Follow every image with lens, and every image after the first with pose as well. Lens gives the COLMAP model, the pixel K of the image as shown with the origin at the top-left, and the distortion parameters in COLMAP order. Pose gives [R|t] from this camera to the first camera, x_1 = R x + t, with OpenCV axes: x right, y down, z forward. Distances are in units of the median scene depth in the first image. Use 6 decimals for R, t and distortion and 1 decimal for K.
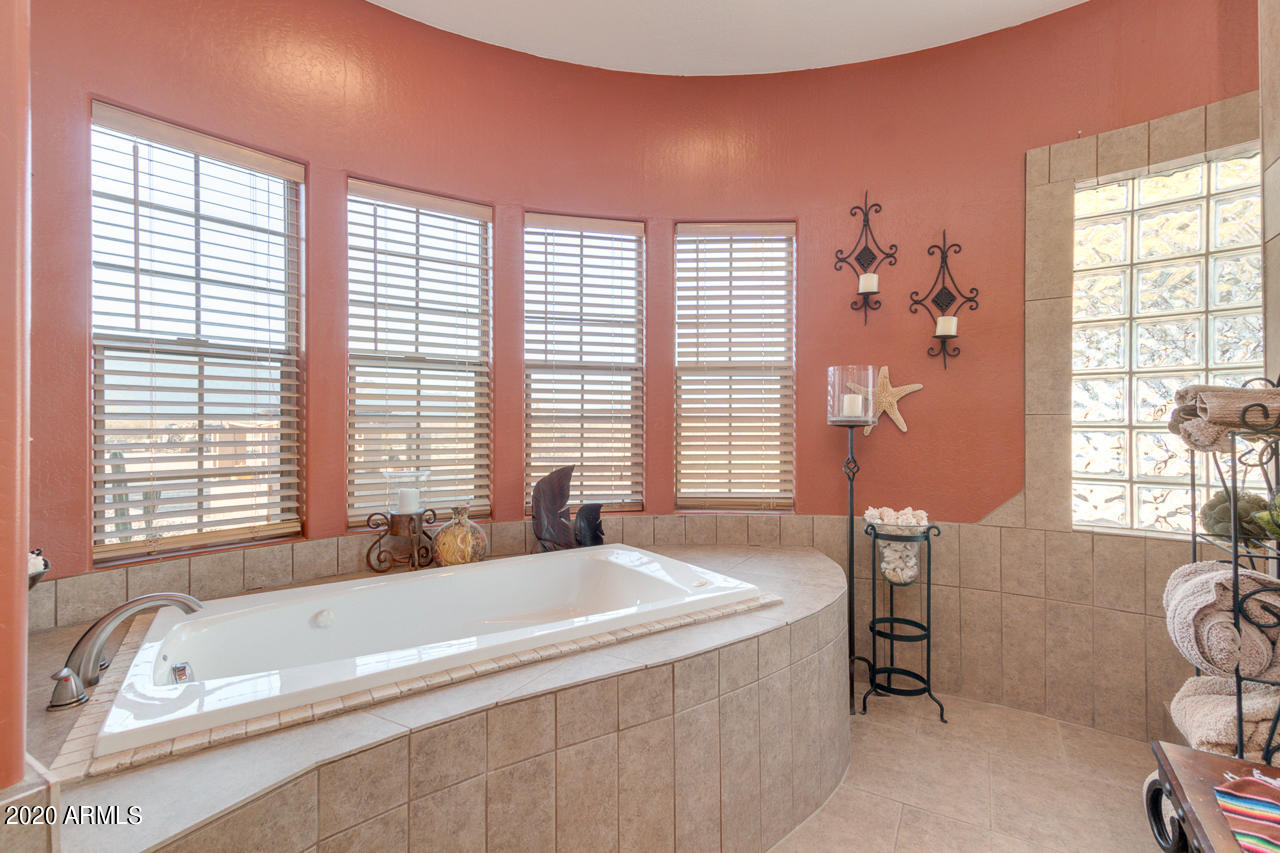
lens RADIAL K [[585.8, 0, 627.0], [0, 585.8, 422.7], [0, 0, 1]] dist [0.020072, -0.000629]
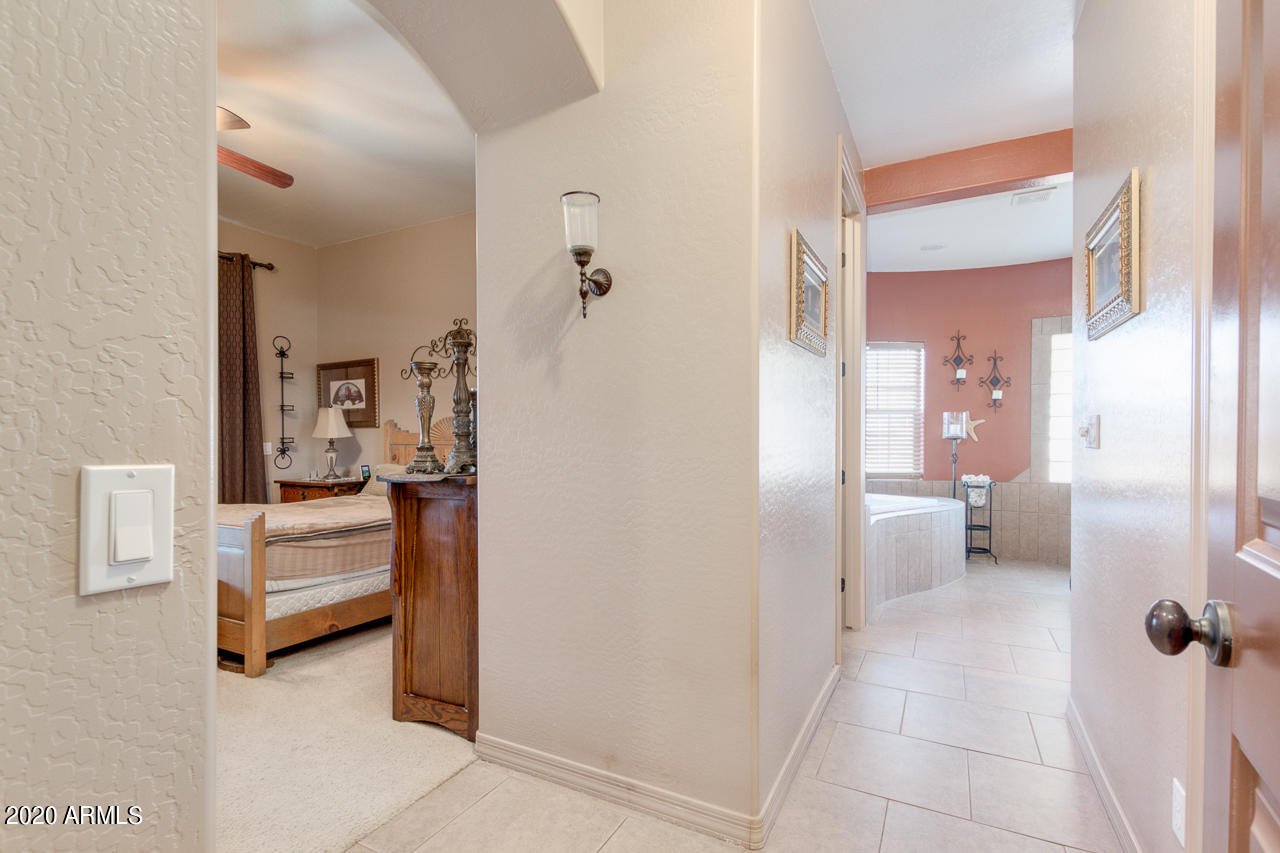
lens RADIAL K [[594.8, 0, 638.9], [0, 594.8, 437.8], [0, 0, 1]] dist [0.032178, -0.013081]
pose [[0.998999, 0.001346, 0.044721, -0.910634], [-0.001872, 0.999930, 0.011725, -0.023034], [-0.044702, -0.011797, 0.998931, -1.211782]]
